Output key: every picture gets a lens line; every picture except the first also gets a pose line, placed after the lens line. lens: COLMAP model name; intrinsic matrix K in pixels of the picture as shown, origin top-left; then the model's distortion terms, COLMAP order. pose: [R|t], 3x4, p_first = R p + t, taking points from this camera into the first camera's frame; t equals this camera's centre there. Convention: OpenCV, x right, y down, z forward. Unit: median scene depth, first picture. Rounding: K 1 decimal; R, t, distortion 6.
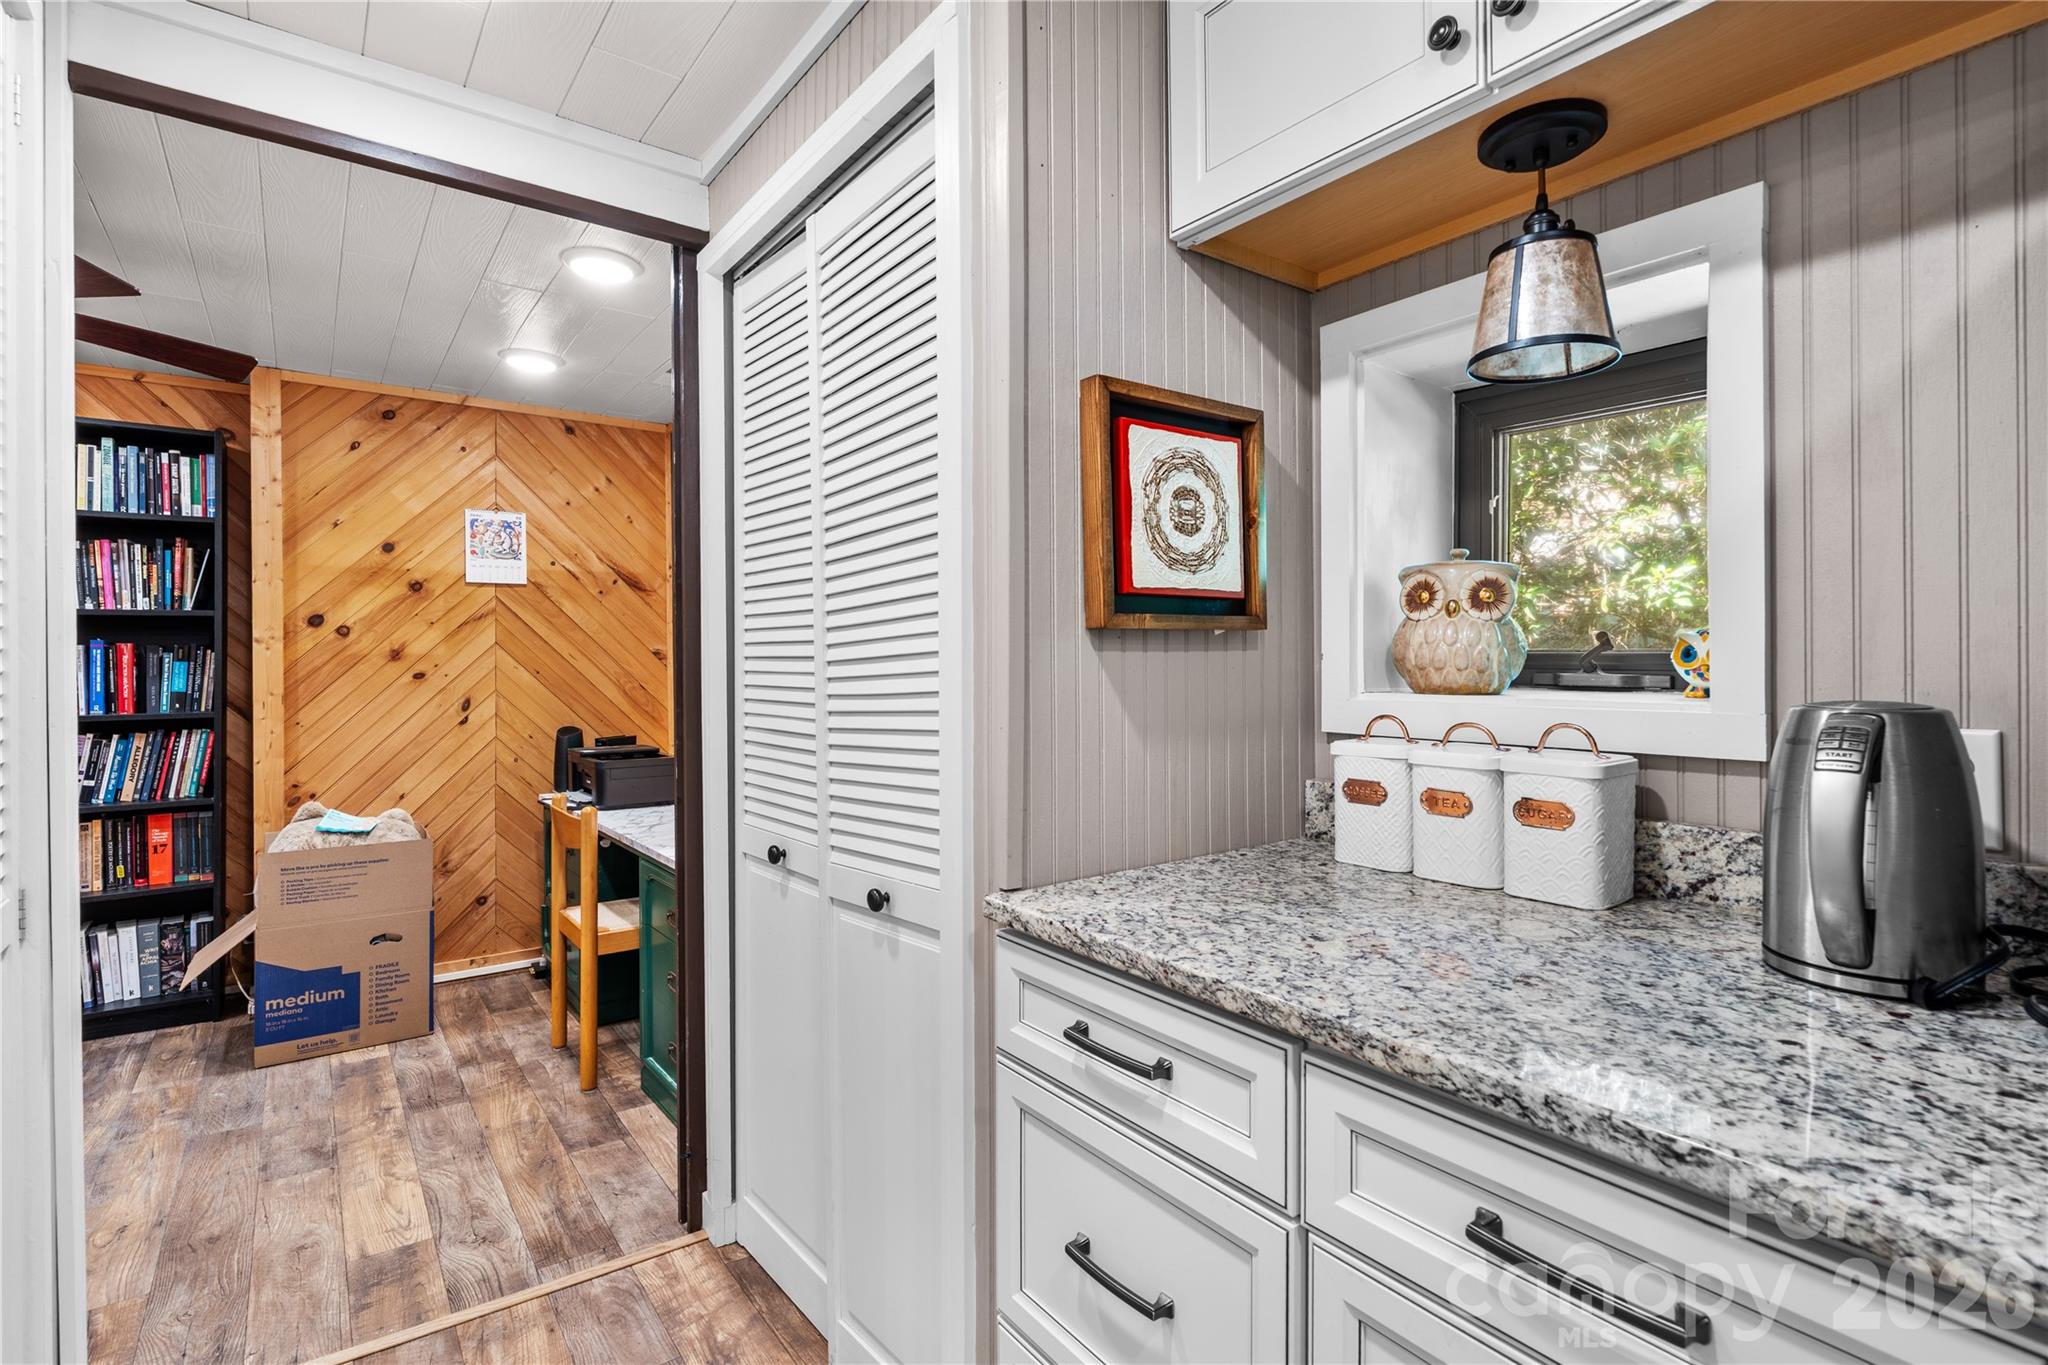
lens RADIAL K [[982.1, 0, 1039.1], [0, 982.1, 654.6], [0, 0, 1]] dist [-0.005381, -0.000087]
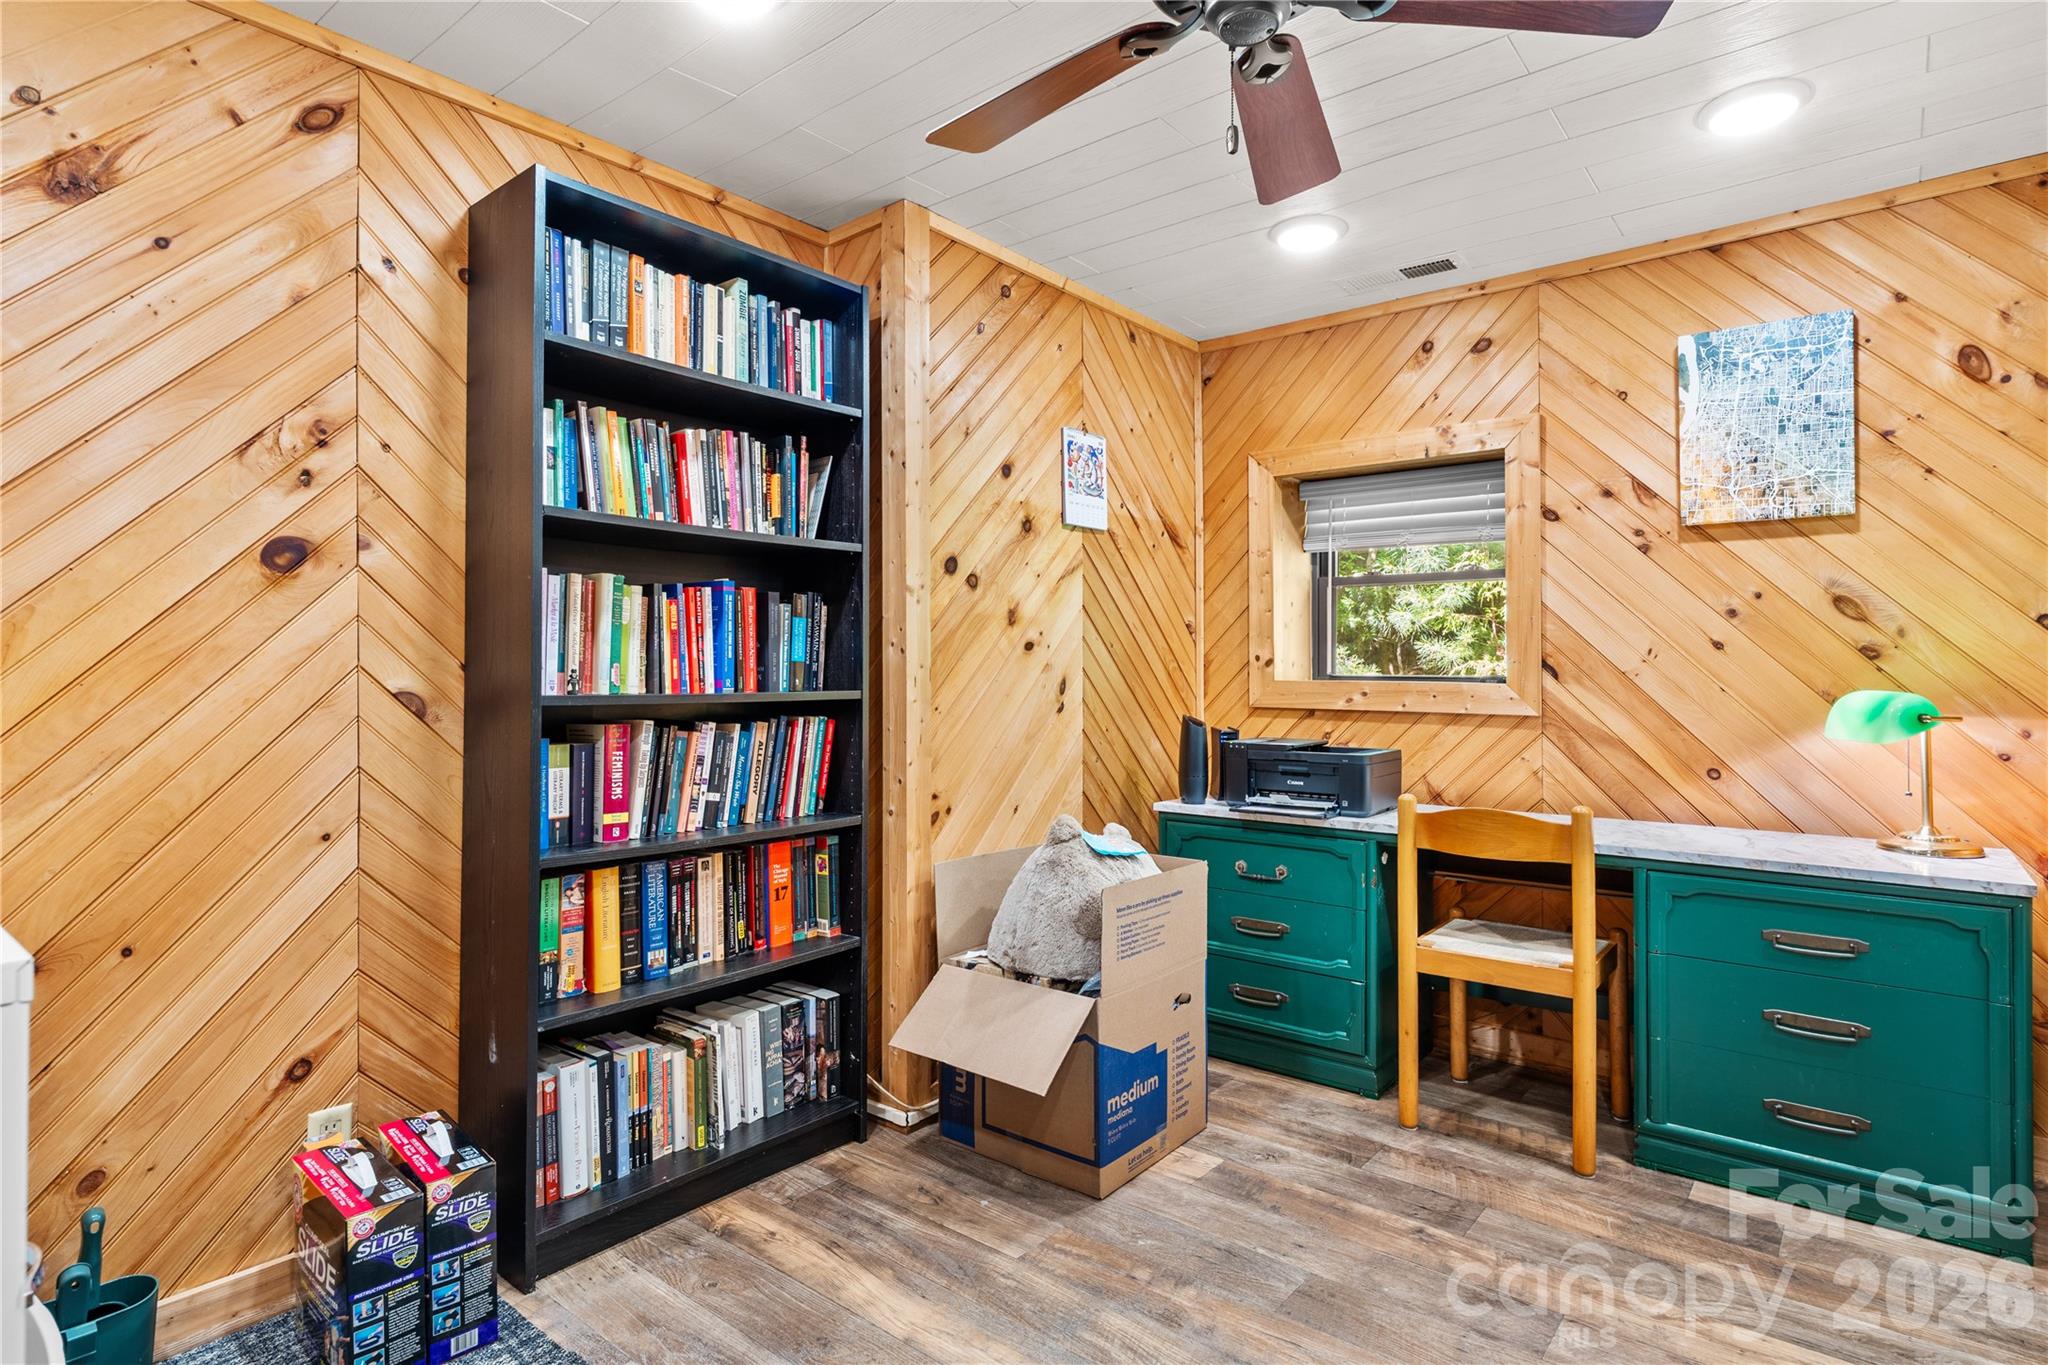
lens RADIAL K [[1051.7, 0, 1020.3], [0, 1051.7, 650.8], [0, 0, 1]] dist [0.000432, 0.000090]
pose [[0.969204, 0.012167, 0.245960, -0.917244], [-0.009161, 0.999869, -0.013362, 0.039426], [-0.246091, 0.010697, 0.969188, 0.252639]]
